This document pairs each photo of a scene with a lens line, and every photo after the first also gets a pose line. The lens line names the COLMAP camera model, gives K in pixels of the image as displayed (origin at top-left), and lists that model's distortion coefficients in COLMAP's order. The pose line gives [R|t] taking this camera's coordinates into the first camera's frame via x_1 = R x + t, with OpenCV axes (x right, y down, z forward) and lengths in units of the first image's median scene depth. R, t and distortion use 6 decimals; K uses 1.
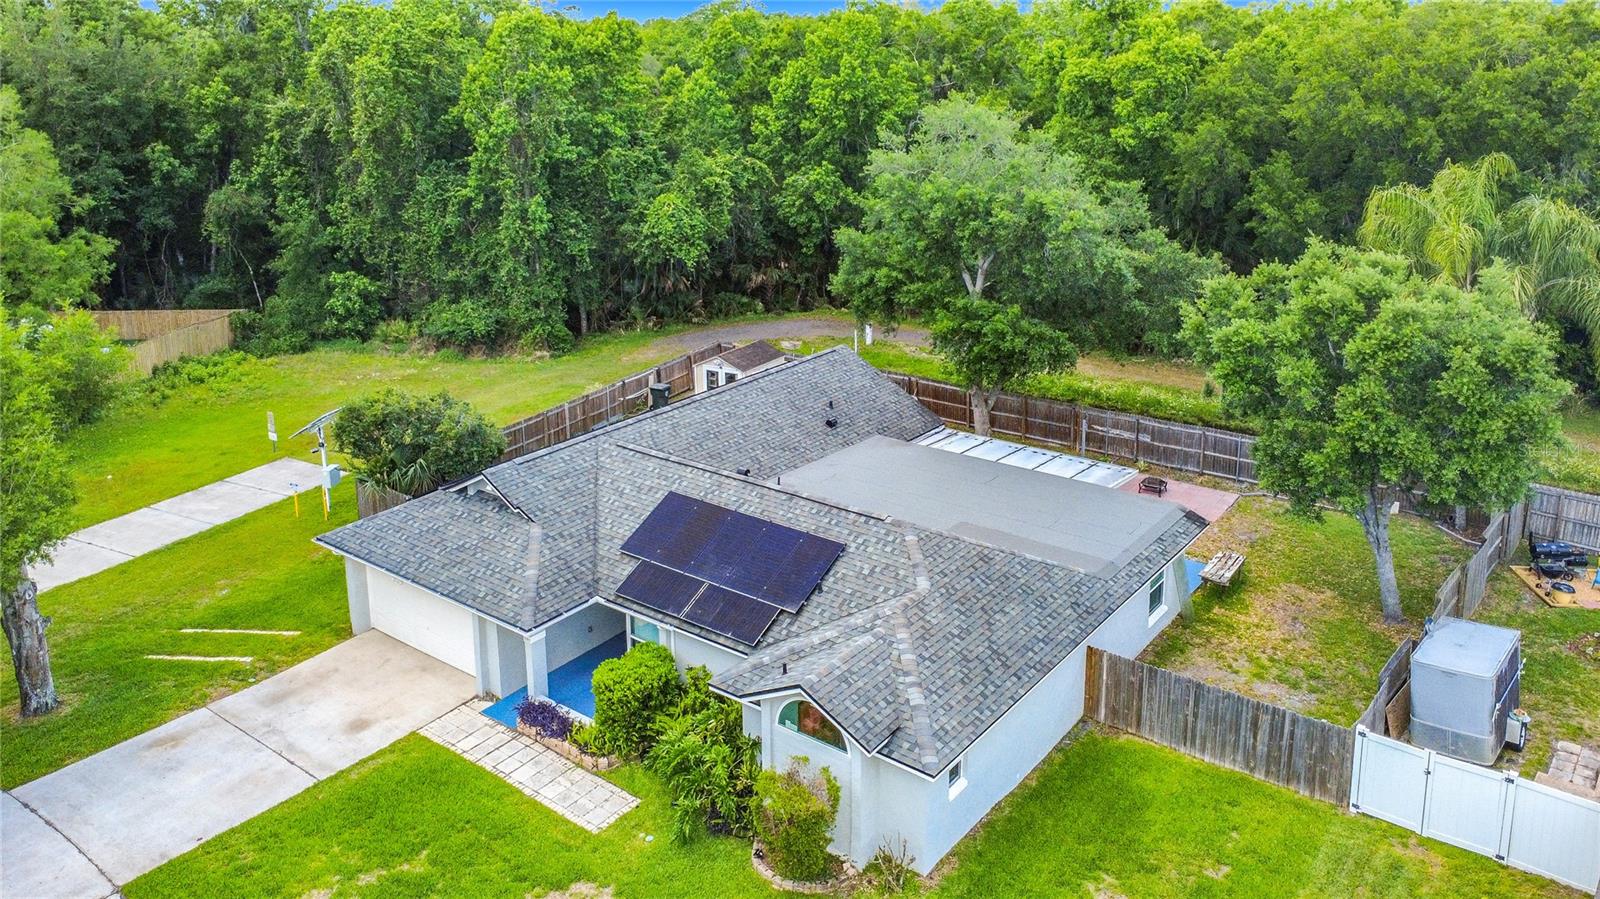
lens RADIAL K [[1182.3, 0, 840.8], [0, 1182.3, 383.8], [0, 0, 1]] dist [0.024584, -0.020162]
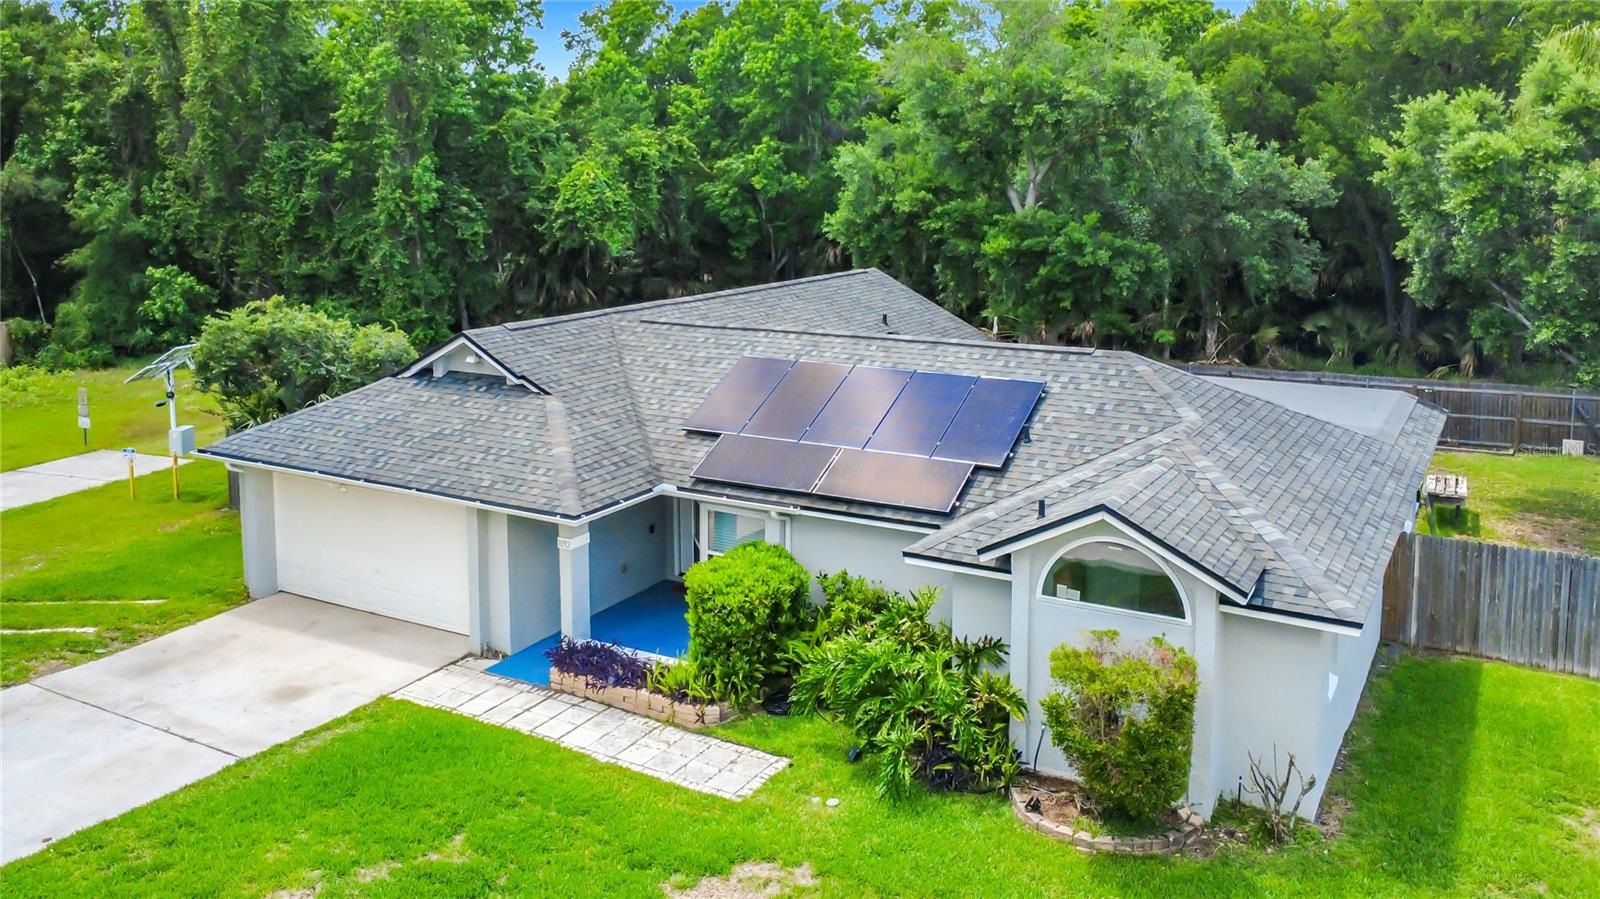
lens RADIAL K [[1275.7, 0, 803.7], [0, 1275.7, 403.8], [0, 0, 1]] dist [0.005136, -0.024619]
pose [[0.993617, -0.018028, 0.111361, -0.140821], [0.029739, 0.994089, -0.104414, 0.143933], [-0.108820, 0.107059, 0.988280, 0.196468]]
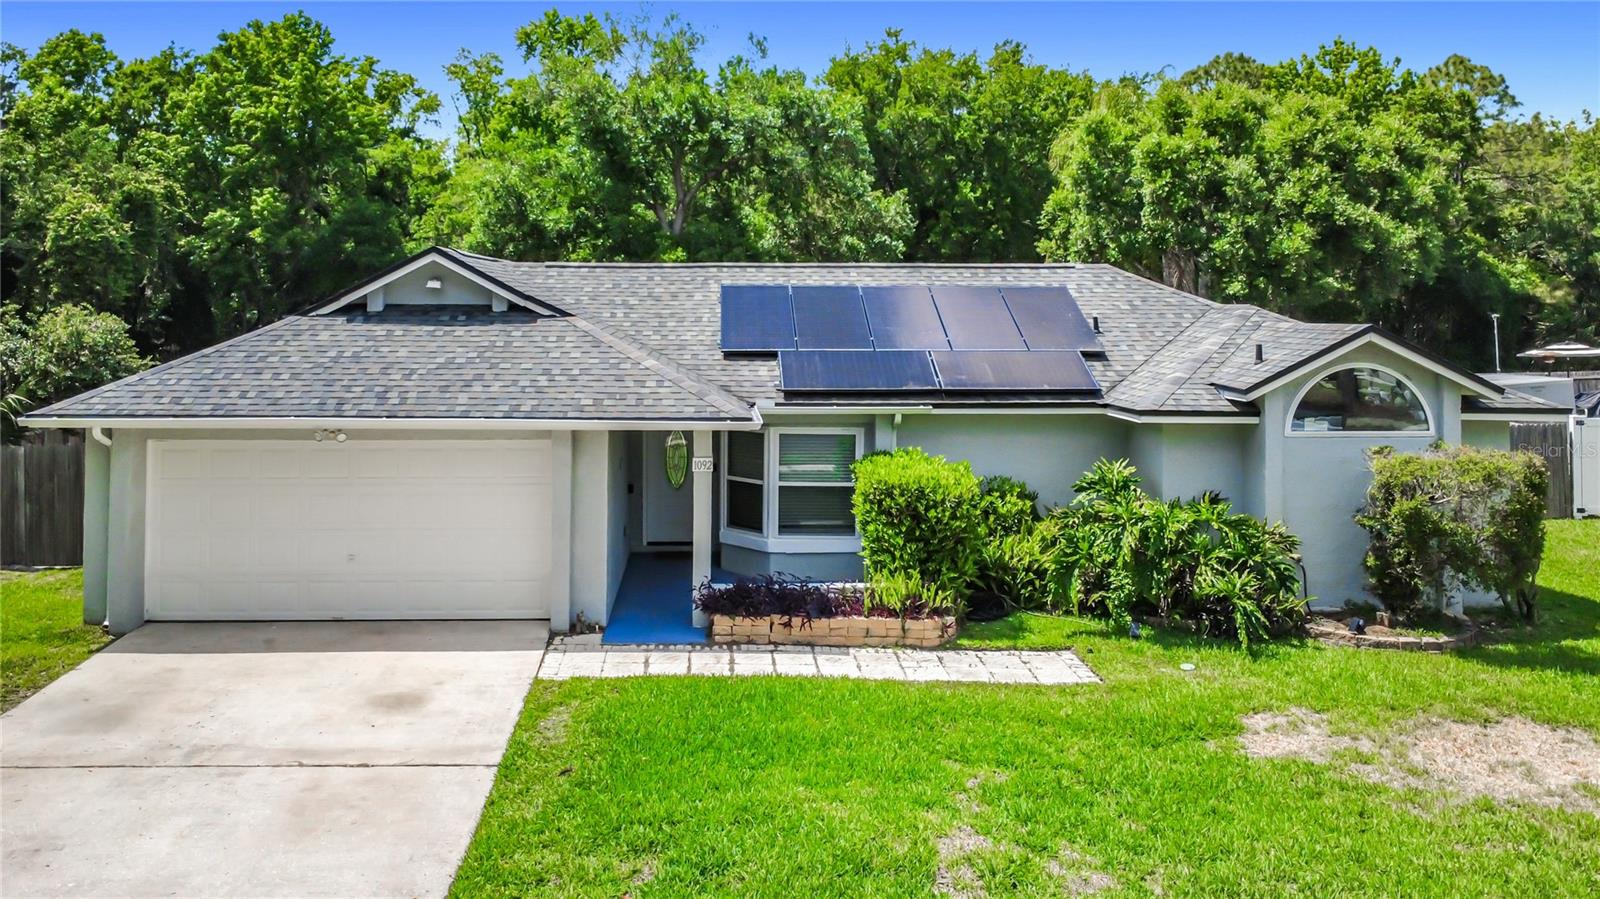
lens RADIAL K [[1182.3, 0, 735.1], [0, 1182.3, 383.3], [0, 0, 1]] dist [0.024584, -0.020162]
pose [[0.797608, -0.034617, 0.602182, -0.378123], [0.167593, 0.971760, -0.166118, 0.179618], [-0.579426, 0.233419, 0.780885, 0.381354]]
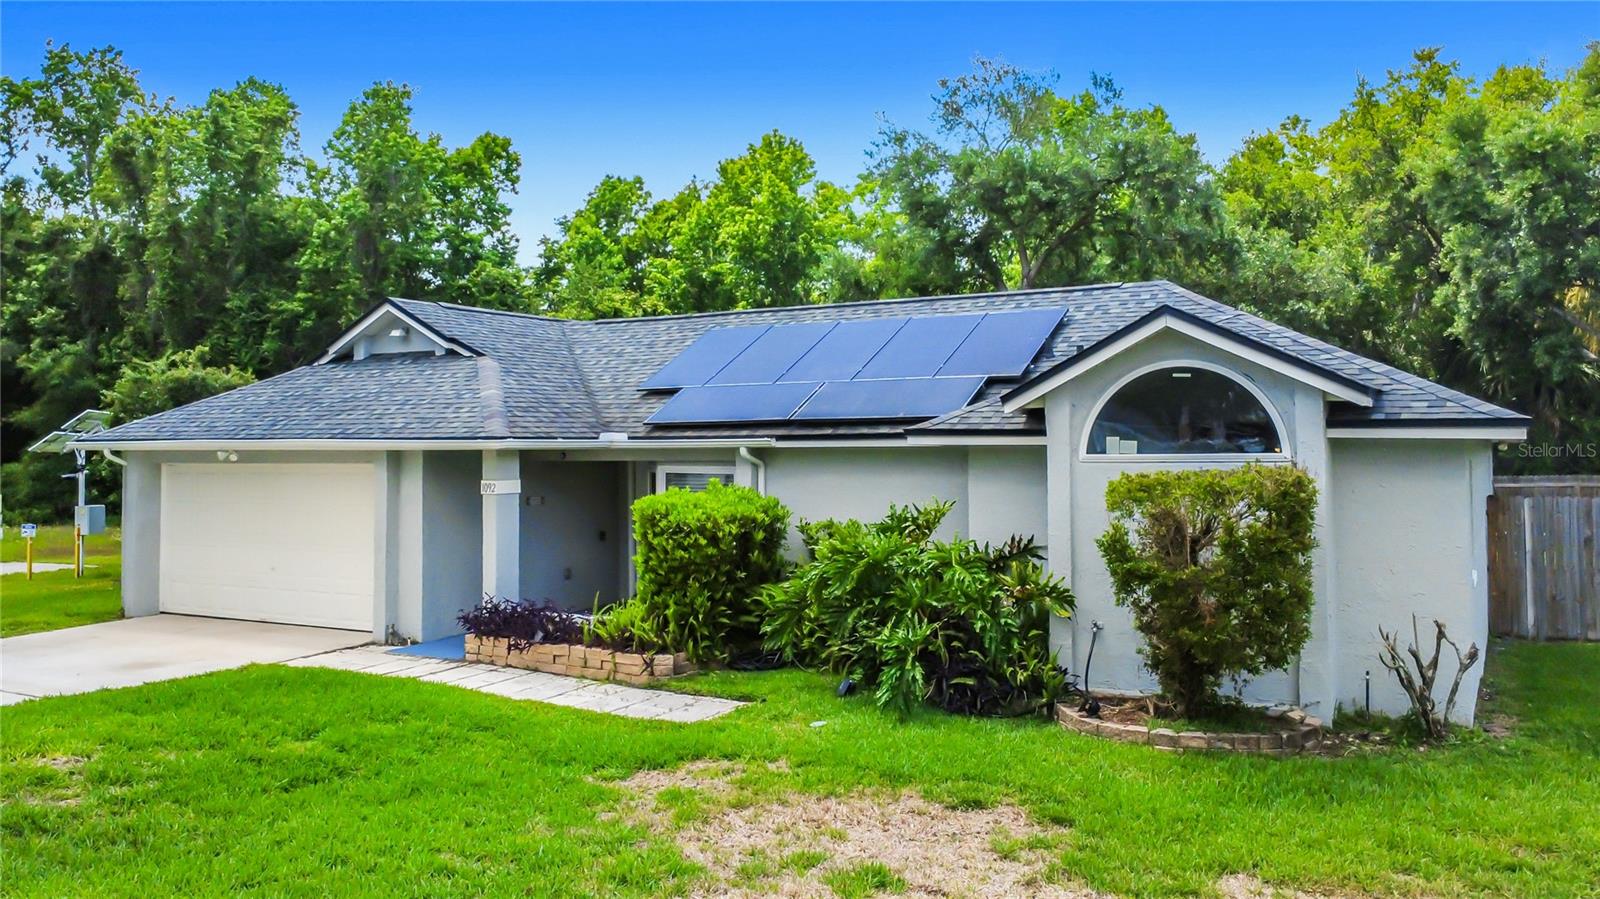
lens RADIAL K [[1275.7, 0, 765.0], [0, 1275.7, 475.2], [0, 0, 1]] dist [0.005136, -0.024619]
pose [[0.995217, -0.005452, 0.097535, -0.131687], [0.030951, 0.964599, -0.261899, 0.241253], [-0.092654, 0.263666, 0.960154, 0.294449]]
